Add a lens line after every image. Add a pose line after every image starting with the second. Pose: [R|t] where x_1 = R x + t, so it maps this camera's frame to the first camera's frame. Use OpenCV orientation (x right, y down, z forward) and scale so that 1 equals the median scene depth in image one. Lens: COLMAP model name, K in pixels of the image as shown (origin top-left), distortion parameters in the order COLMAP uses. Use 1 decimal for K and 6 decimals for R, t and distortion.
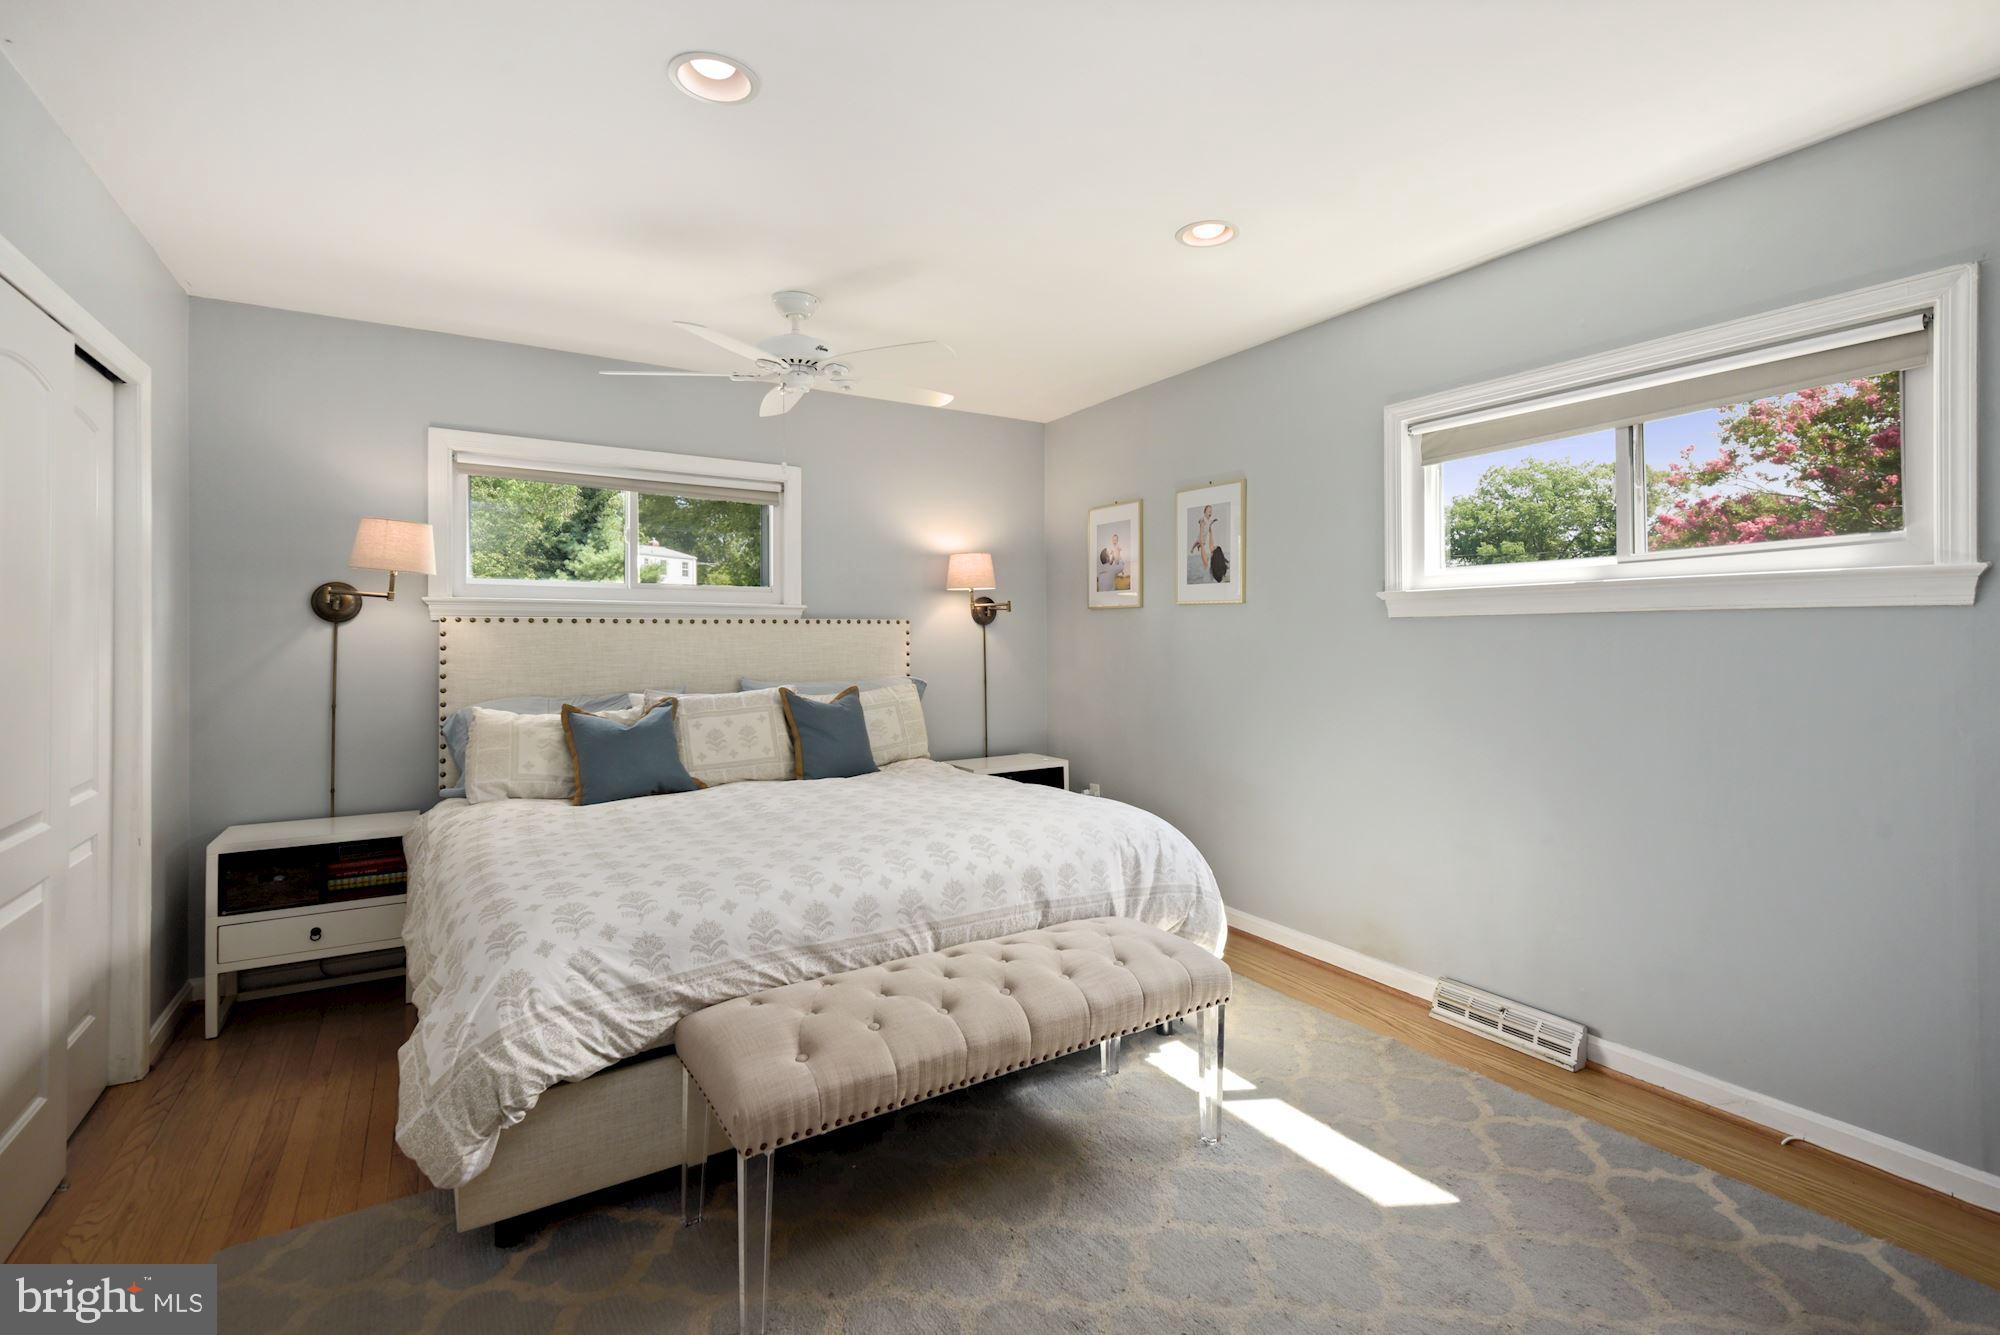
lens RADIAL K [[897.8, 0, 1011.1], [0, 897.8, 632.5], [0, 0, 1]] dist [0.026484, -0.007923]
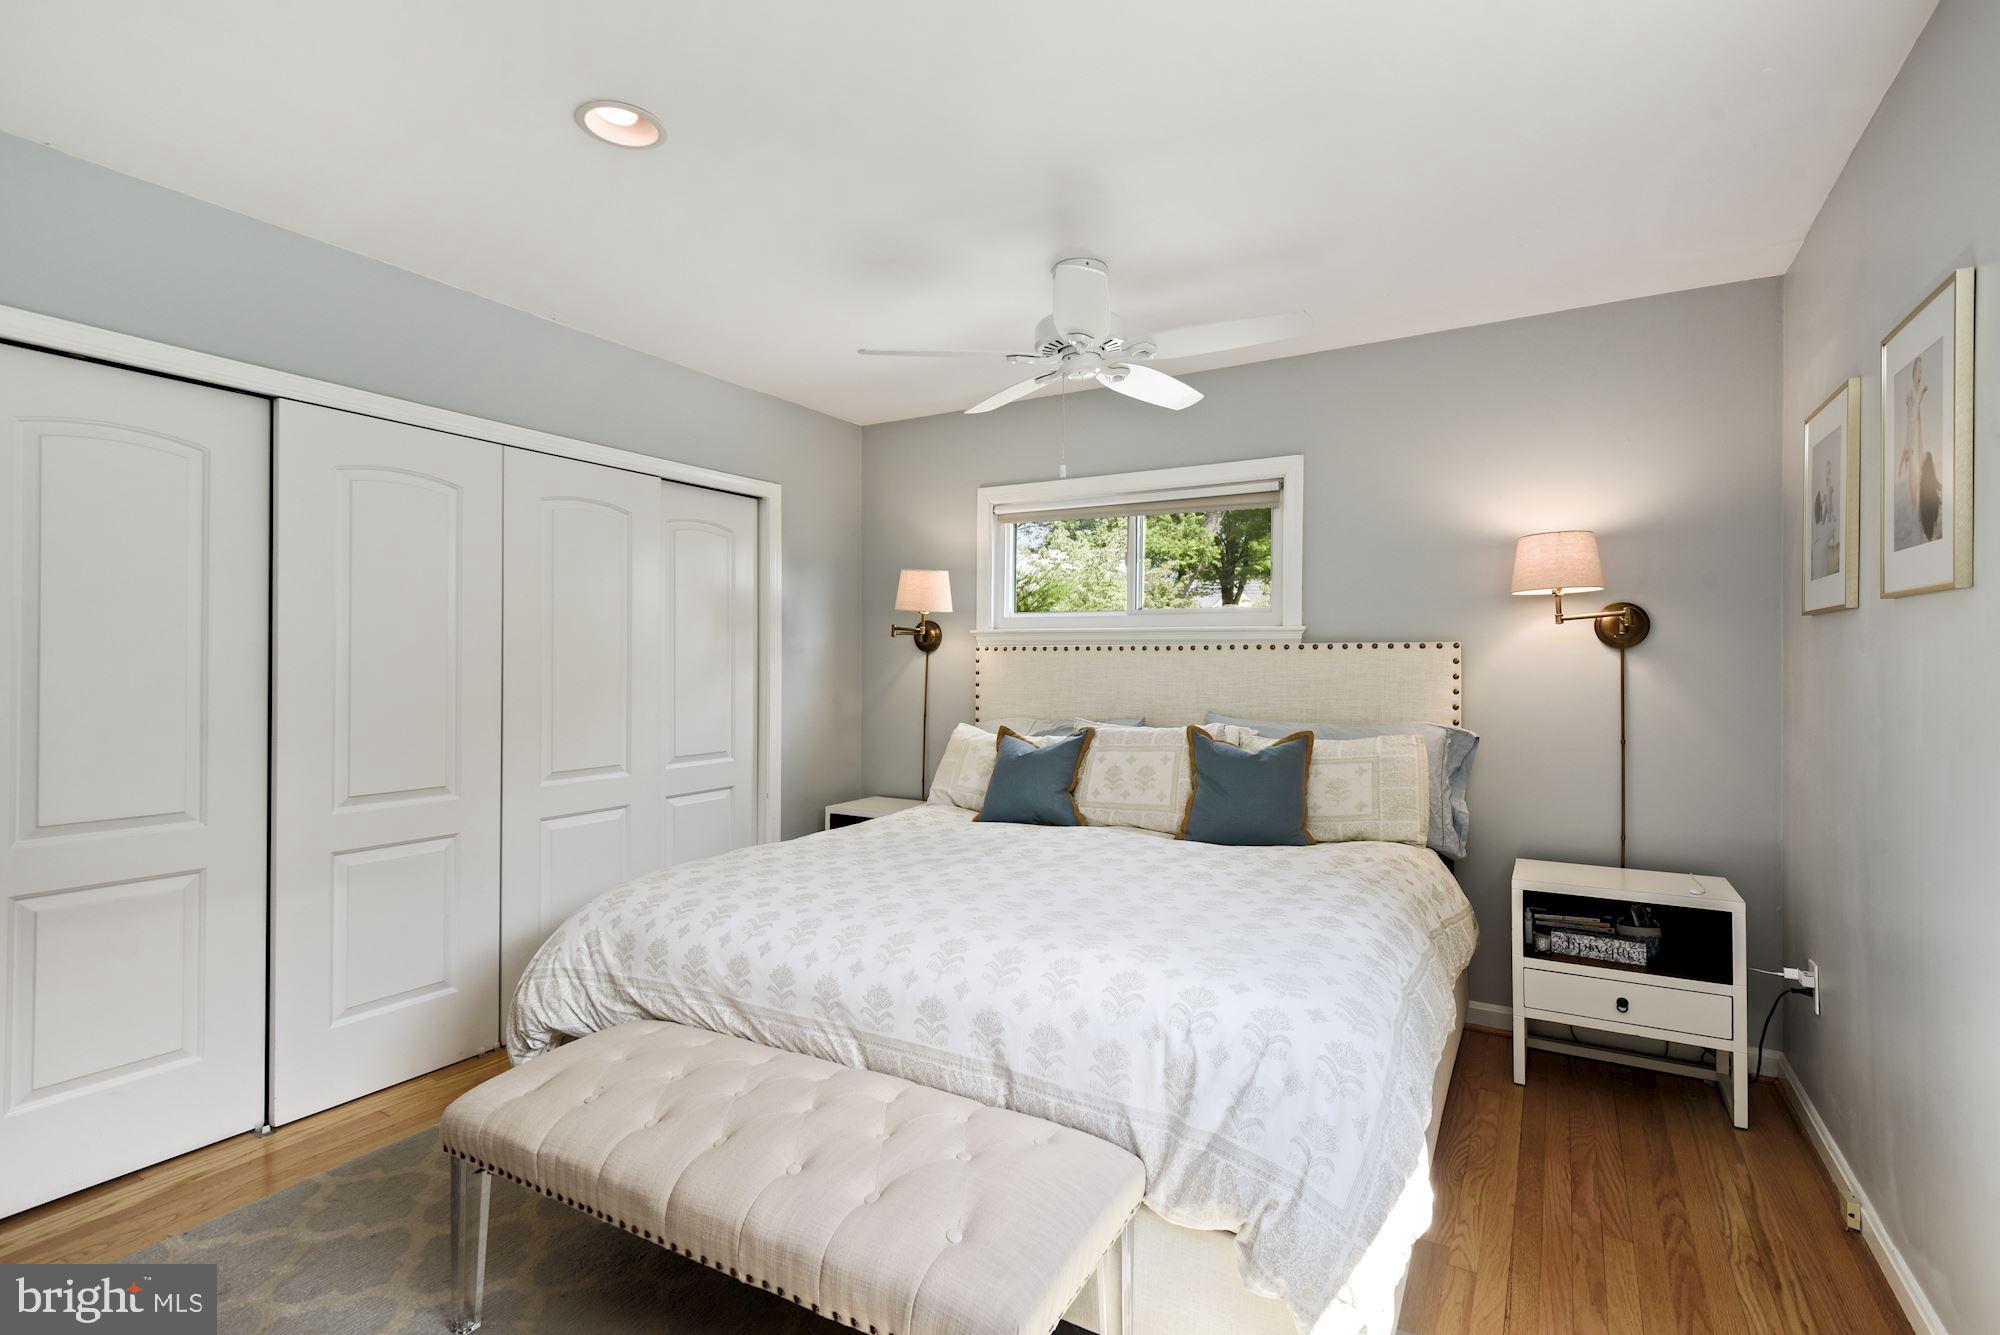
lens RADIAL K [[897.8, 0, 1001.1], [0, 897.8, 656.6], [0, 0, 1]] dist [0.026484, -0.007923]
pose [[0.481323, -0.000475, -0.876543, 0.445076], [-0.001075, 0.999999, -0.001132, -0.002509], [0.876543, 0.001487, 0.481322, 0.488361]]
